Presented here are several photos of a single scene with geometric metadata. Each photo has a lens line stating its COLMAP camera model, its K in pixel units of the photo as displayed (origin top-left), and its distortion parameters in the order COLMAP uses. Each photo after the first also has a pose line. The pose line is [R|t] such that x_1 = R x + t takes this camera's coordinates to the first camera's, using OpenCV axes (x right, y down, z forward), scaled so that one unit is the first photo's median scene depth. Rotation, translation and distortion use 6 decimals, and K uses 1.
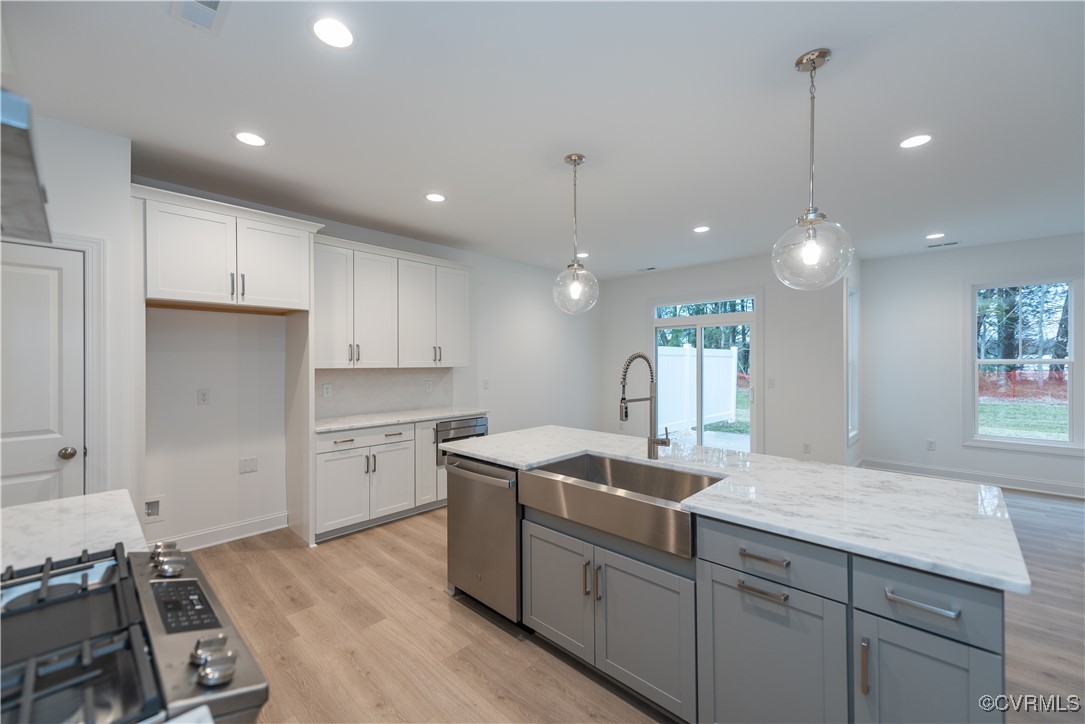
lens RADIAL K [[432.1, 0, 543.0], [0, 432.1, 359.5], [0, 0, 1]] dist [0.002933, 0.000097]
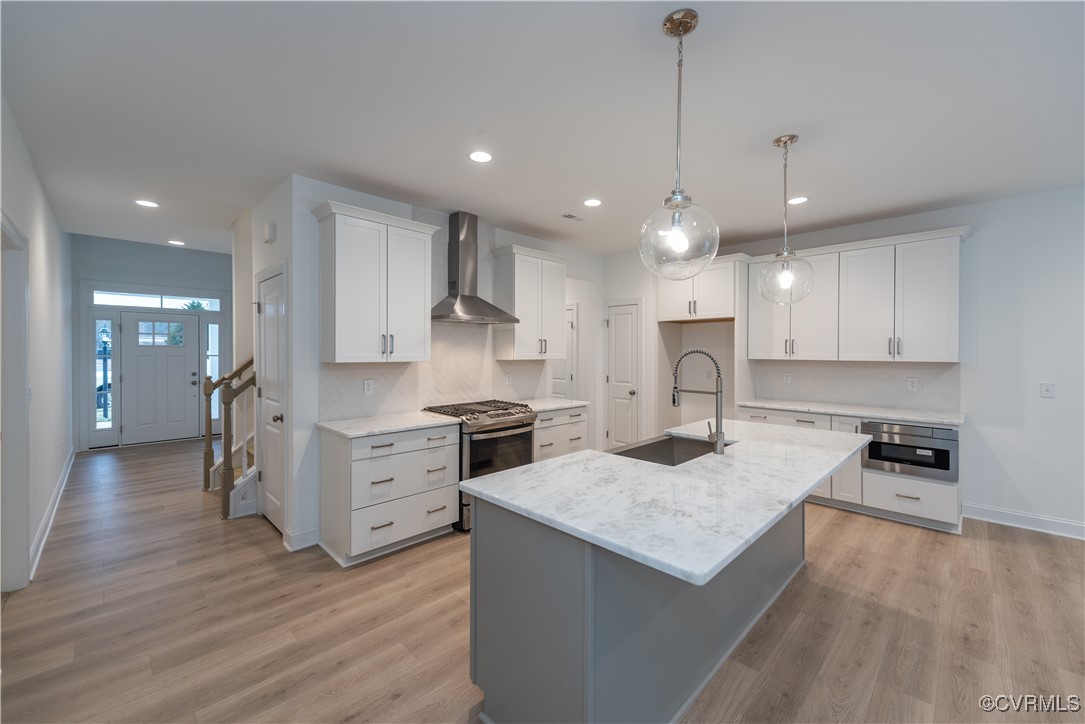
lens RADIAL K [[432.1, 0, 543.0], [0, 432.1, 359.5], [0, 0, 1]] dist [0.002933, 0.000097]
pose [[-0.034253, 0.021661, -0.999178, 1.199829], [0.001571, 0.999765, 0.021619, -0.011417], [0.999412, -0.000830, -0.034279, 0.585814]]
